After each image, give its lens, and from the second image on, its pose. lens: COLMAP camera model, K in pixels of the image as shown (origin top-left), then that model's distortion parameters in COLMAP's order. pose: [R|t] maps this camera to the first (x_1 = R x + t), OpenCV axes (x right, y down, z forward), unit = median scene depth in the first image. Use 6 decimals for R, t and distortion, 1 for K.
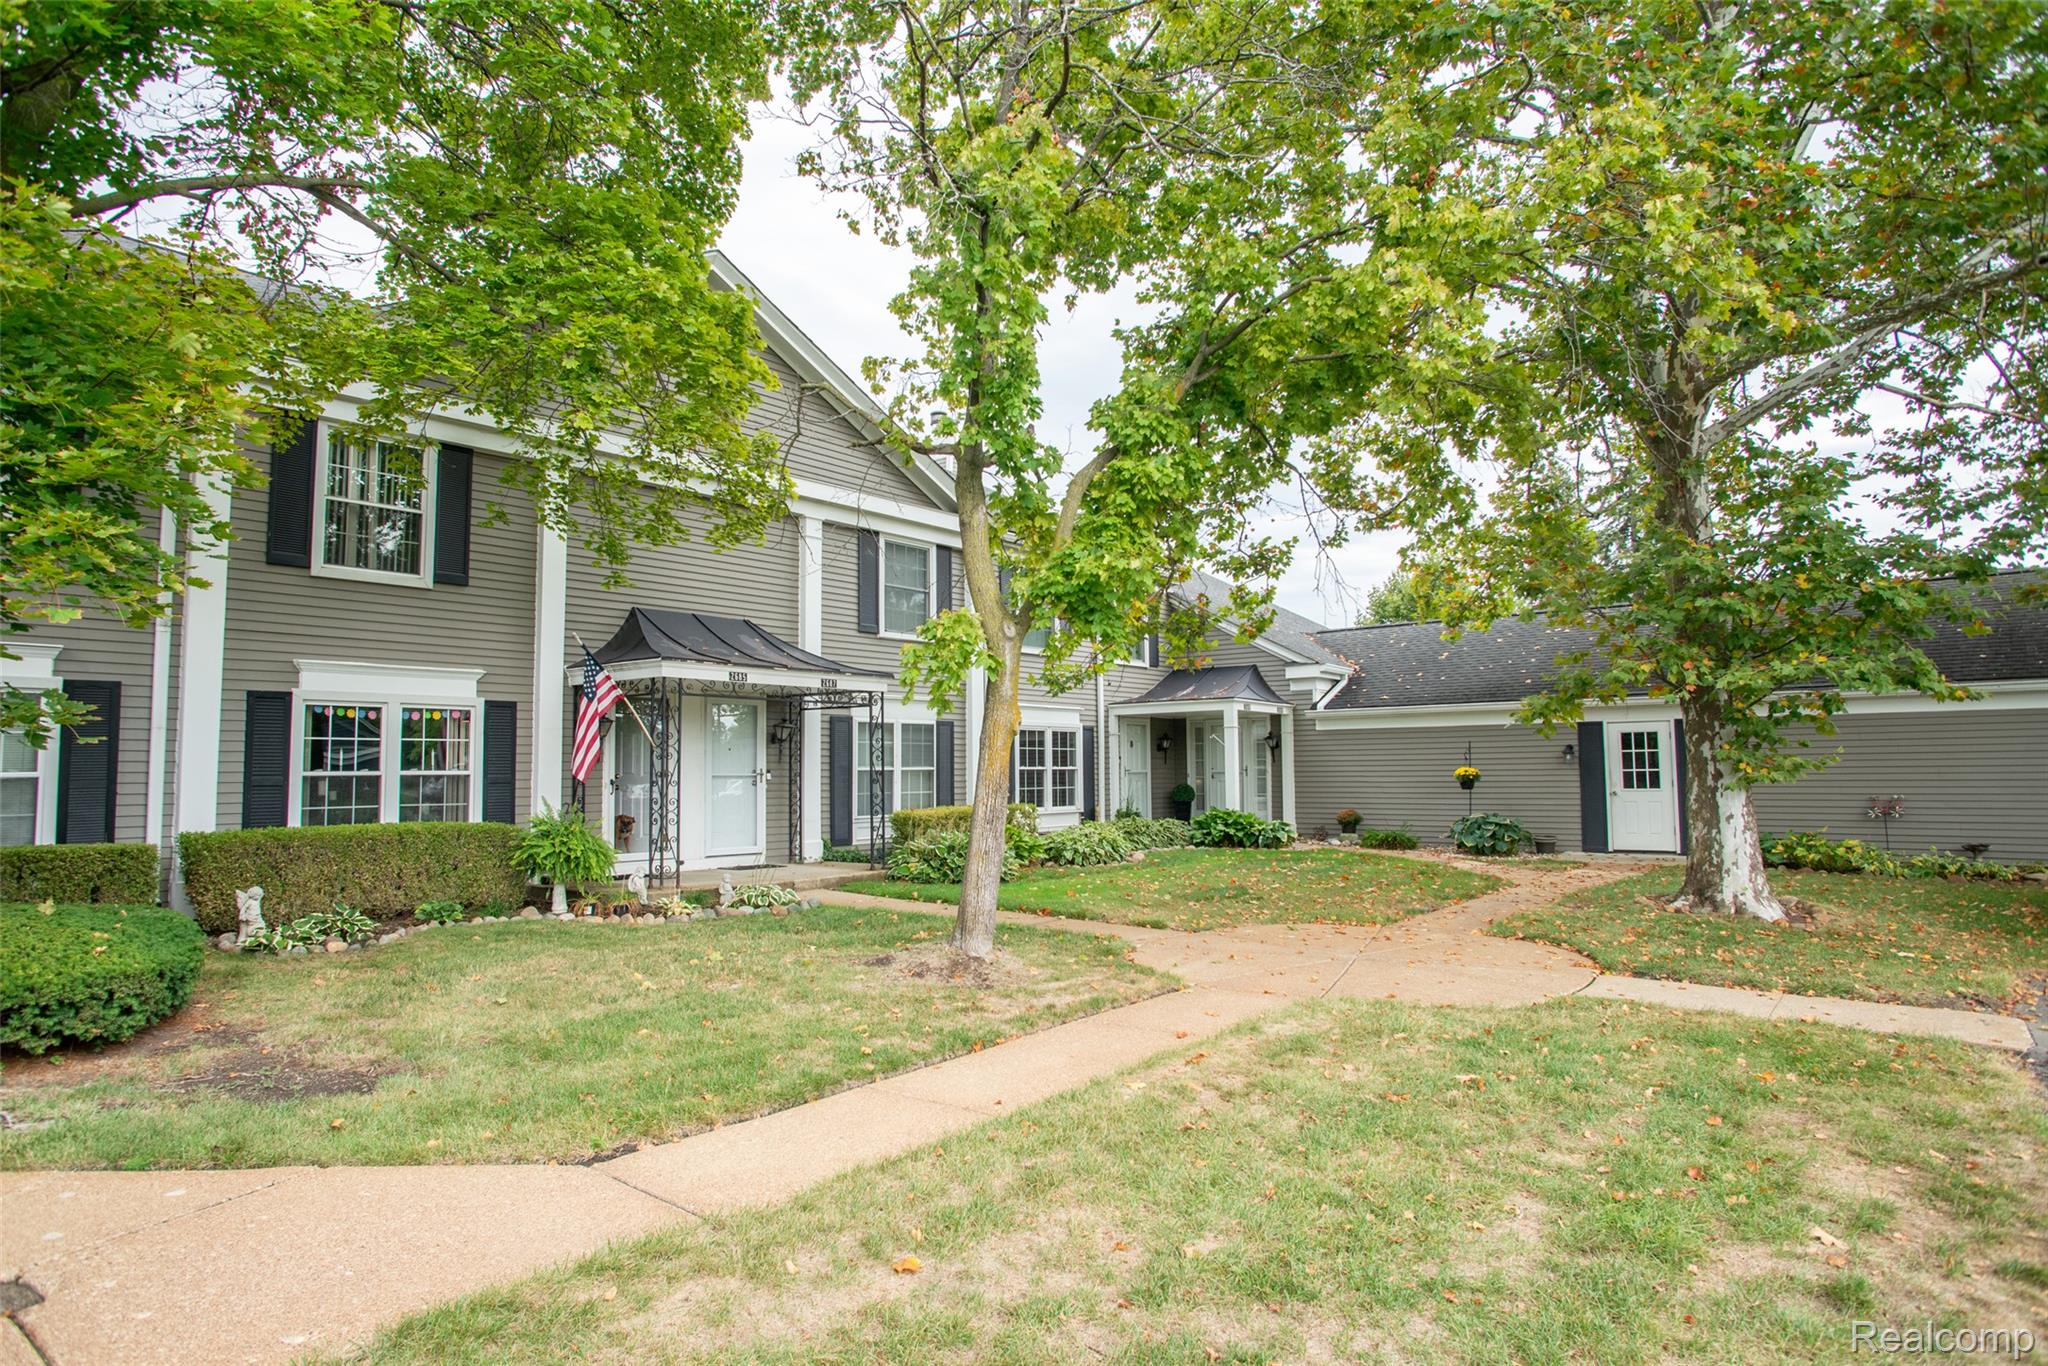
lens RADIAL K [[1165.6, 0, 1019.0], [0, 1165.6, 684.4], [0, 0, 1]] dist [-0.067926, 0.034013]
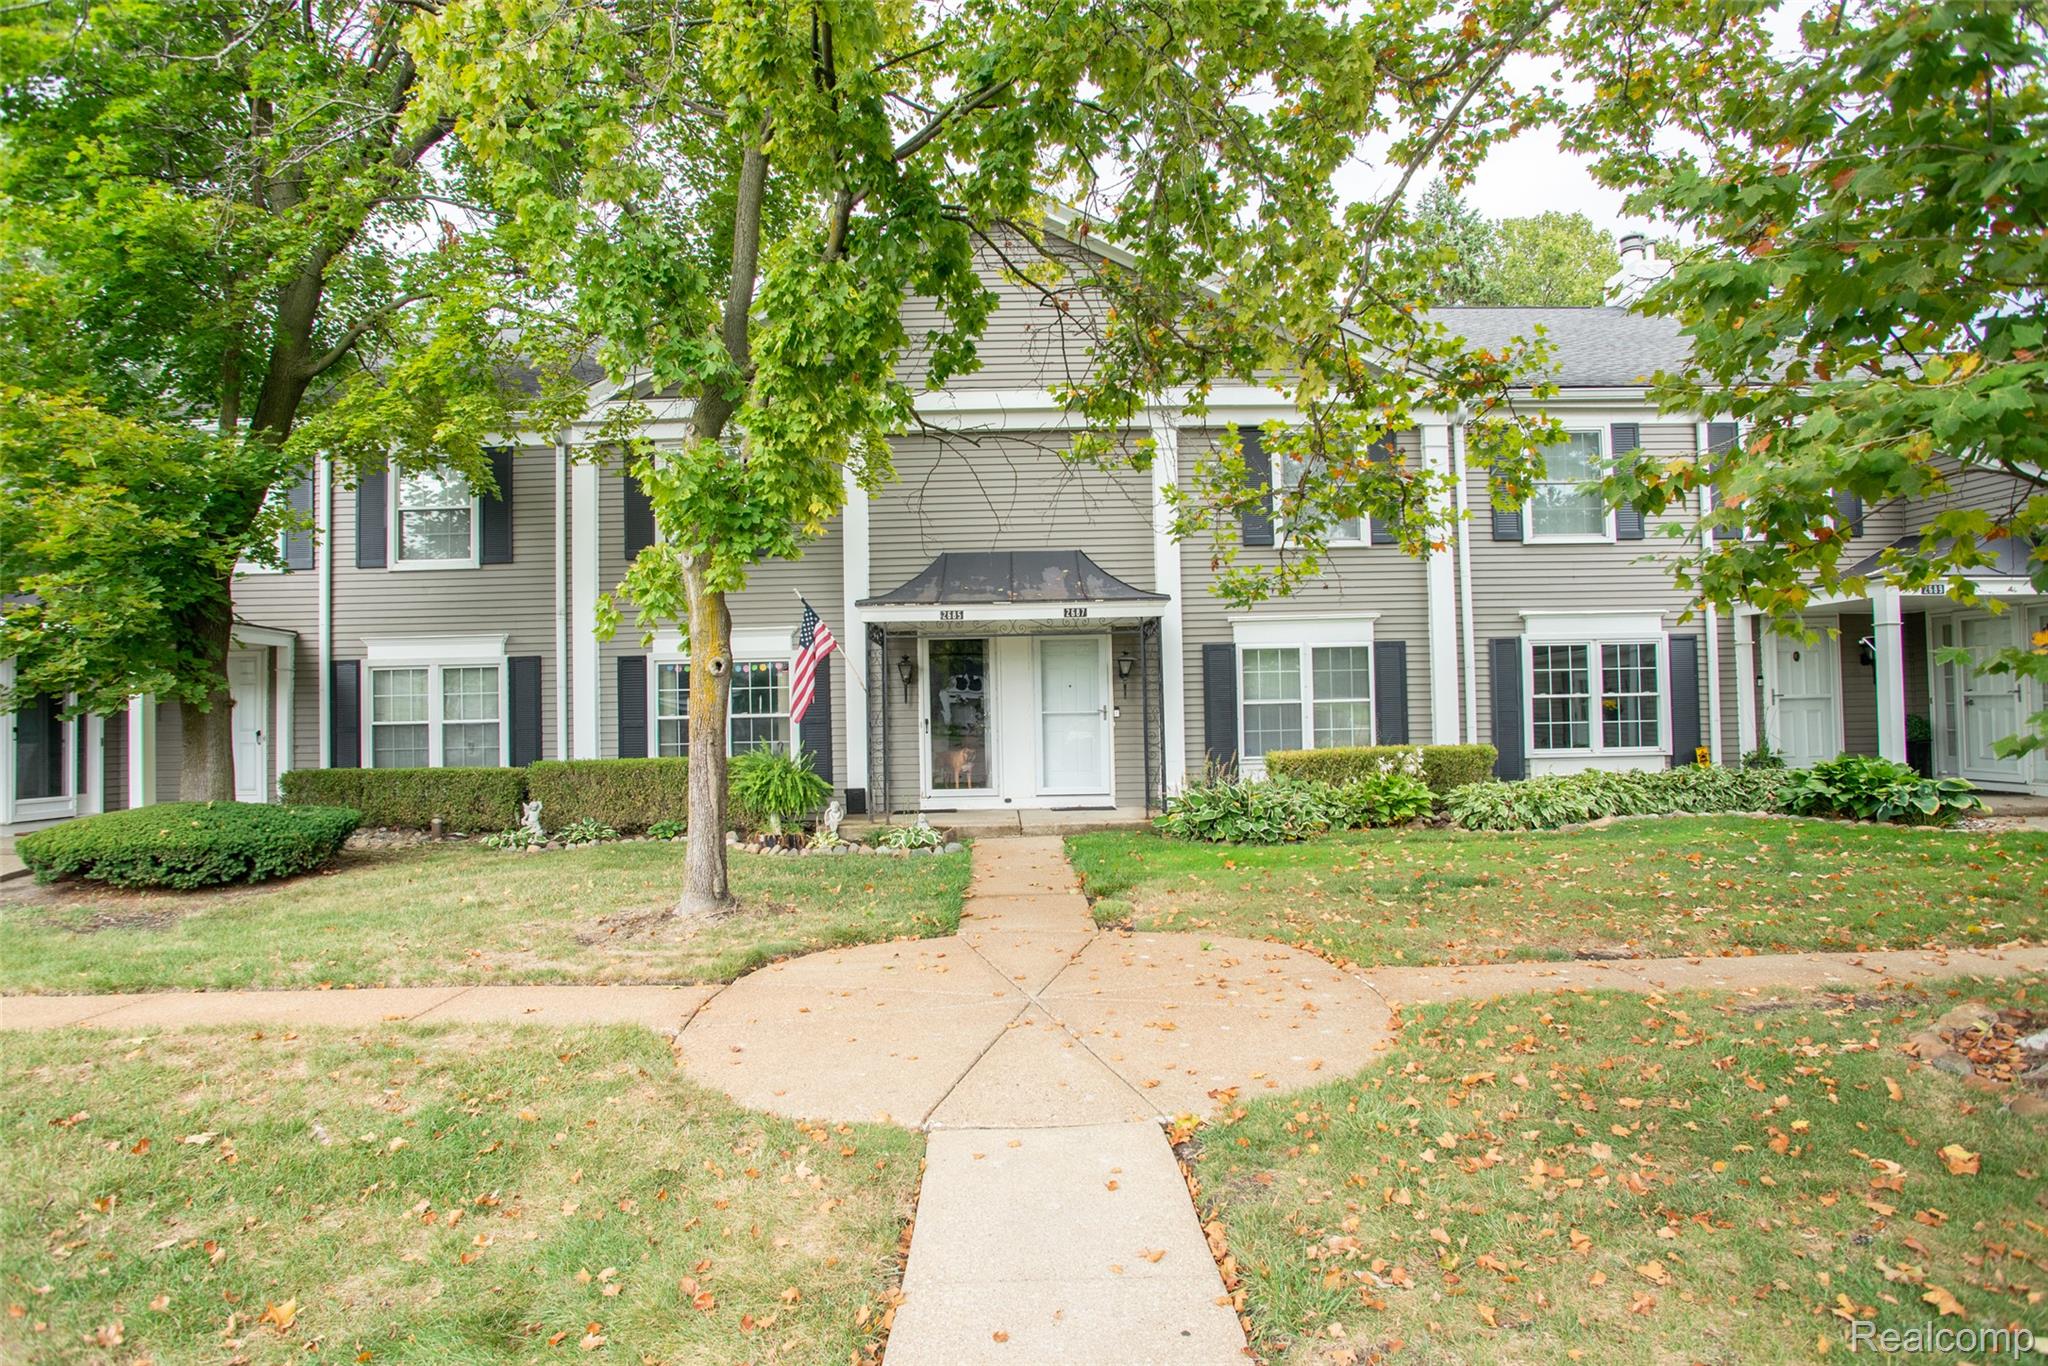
lens RADIAL K [[1165.6, 0, 1009.9], [0, 1165.6, 679.3], [0, 0, 1]] dist [-0.067926, 0.034013]
pose [[0.627661, -0.032853, -0.777793, 0.359581], [0.072799, 0.997208, 0.016627, 0.022649], [0.775076, -0.067059, 0.628300, 0.259321]]
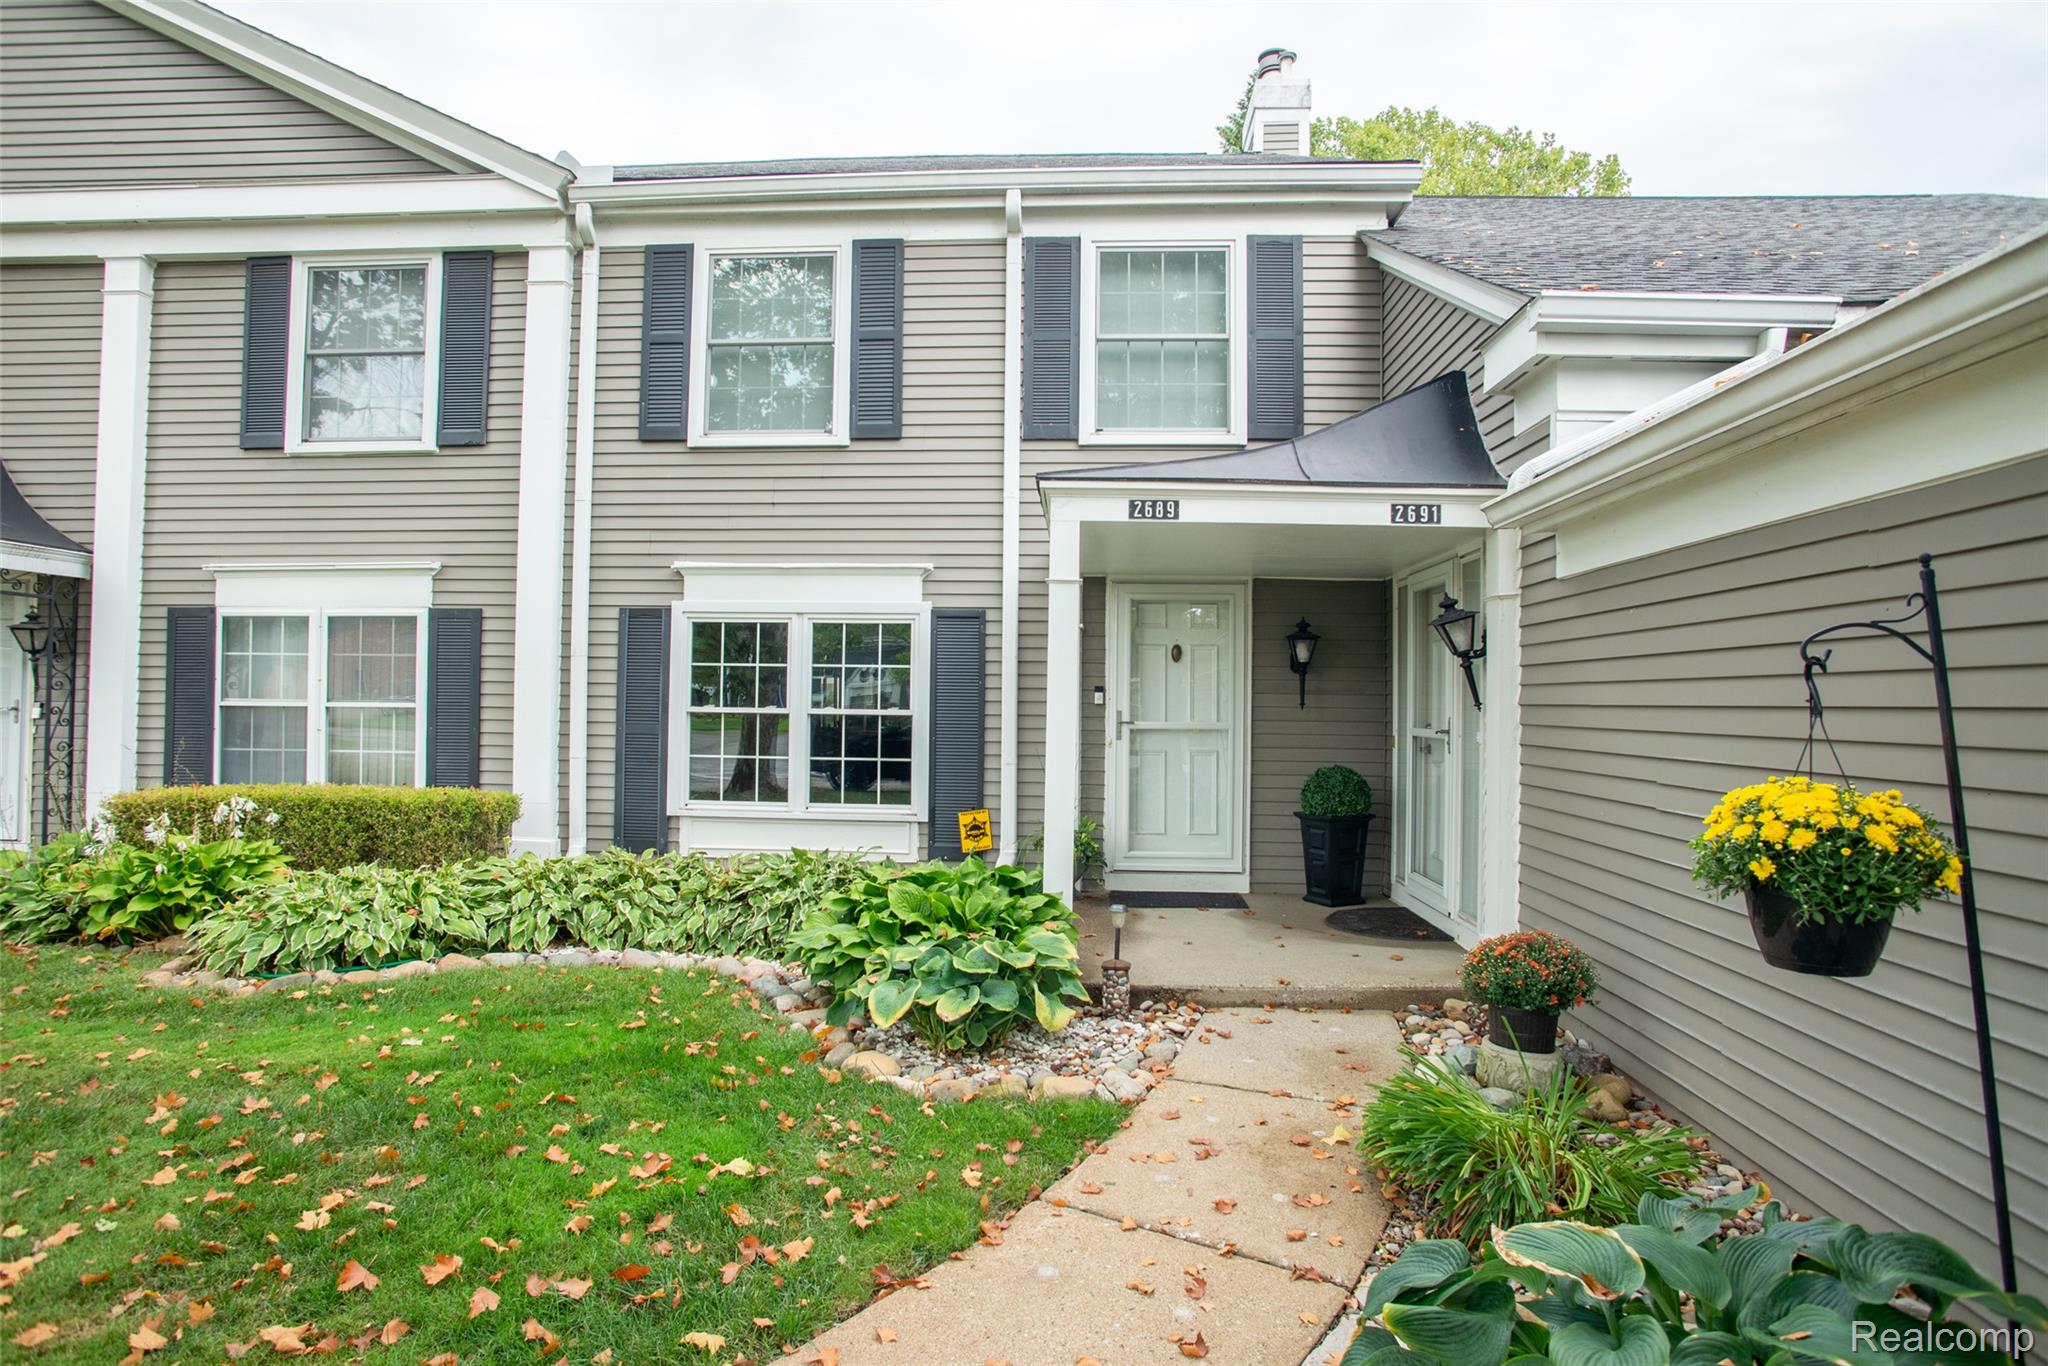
lens RADIAL K [[1165.6, 0, 1009.0], [0, 1165.6, 671.2], [0, 0, 1]] dist [-0.067926, 0.034013]
pose [[0.575053, -0.013463, -0.818005, 0.415949], [0.044058, 0.998923, 0.014531, 0.054722], [0.816929, -0.044396, 0.575027, 0.825015]]
